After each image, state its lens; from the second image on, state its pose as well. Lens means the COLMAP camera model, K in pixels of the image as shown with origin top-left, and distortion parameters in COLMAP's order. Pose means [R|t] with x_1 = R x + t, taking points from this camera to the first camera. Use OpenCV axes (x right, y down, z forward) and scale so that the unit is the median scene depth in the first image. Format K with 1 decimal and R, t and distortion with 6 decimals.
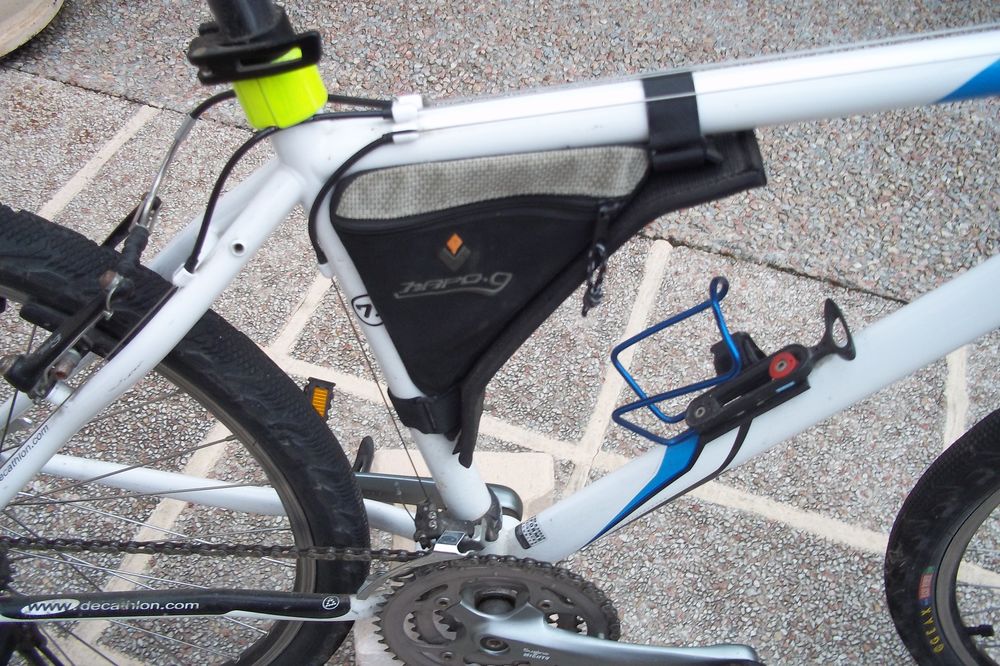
lens RADIAL K [[1064.8, 0, 511.3], [0, 1064.8, 336.9], [0, 0, 1]] dist [-0.021216, 0.098537]
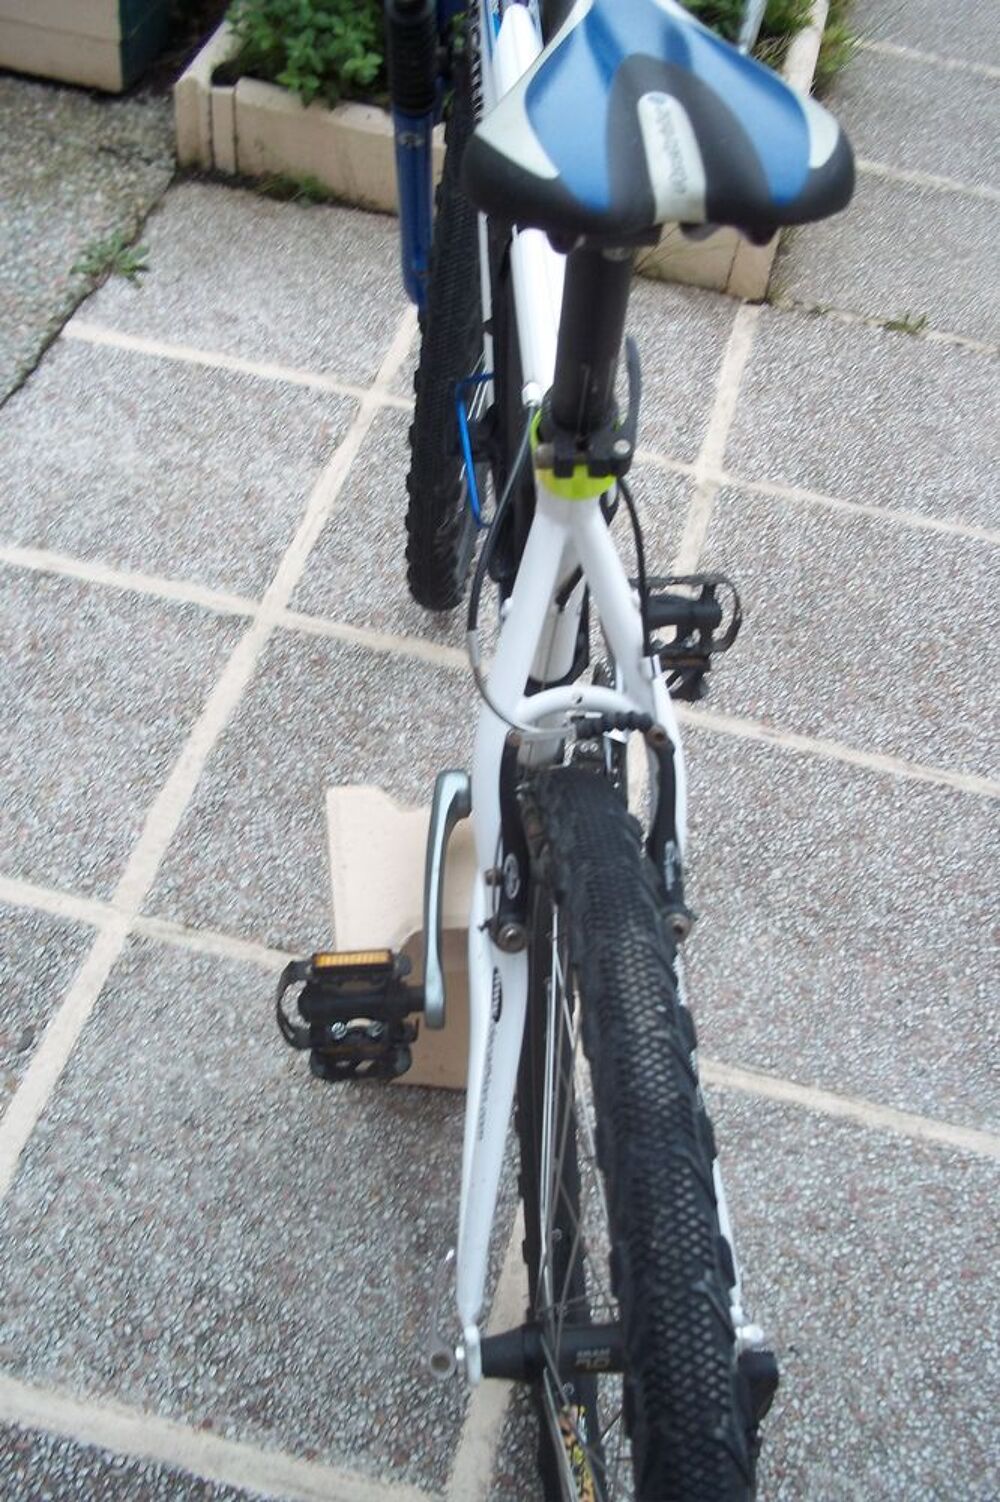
lens RADIAL K [[1593.2, 0, 496.4], [0, 1593.2, 780.5], [0, 0, 1]] dist [-0.007953, 0.043514]
pose [[-0.096551, -0.788117, 0.607906, -0.503605], [0.671832, 0.399034, 0.624030, -0.403253], [-0.734384, 0.468661, 0.490955, 0.187435]]
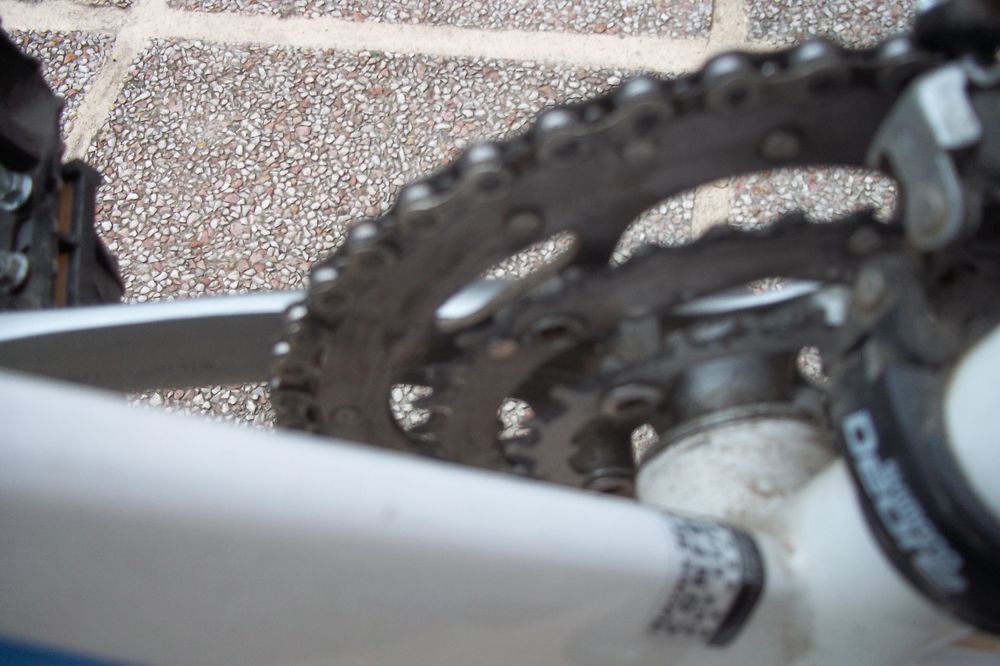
lens RADIAL K [[1064.8, 0, 511.3], [0, 1064.8, 336.9], [0, 0, 1]] dist [-0.021216, 0.098537]
pose [[-0.982338, 0.157645, -0.100797, 0.036186], [-0.136377, -0.234372, 0.962534, 0.003078], [0.128114, 0.959280, 0.251732, 0.505042]]
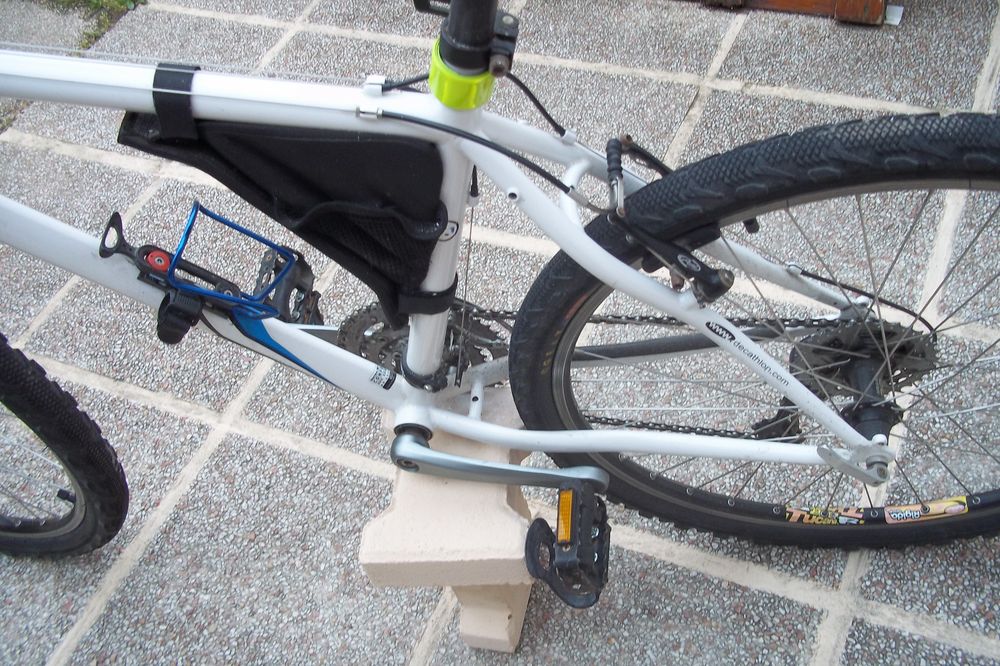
lens RADIAL K [[1060.7, 0, 514.1], [0, 1060.7, 342.2], [0, 0, 1]] dist [-0.007953, 0.043514]
pose [[-0.991436, 0.007868, 0.130356, -0.169869], [0.127599, -0.154145, 0.979774, -0.580051], [0.027802, 0.988017, 0.151821, 0.430995]]
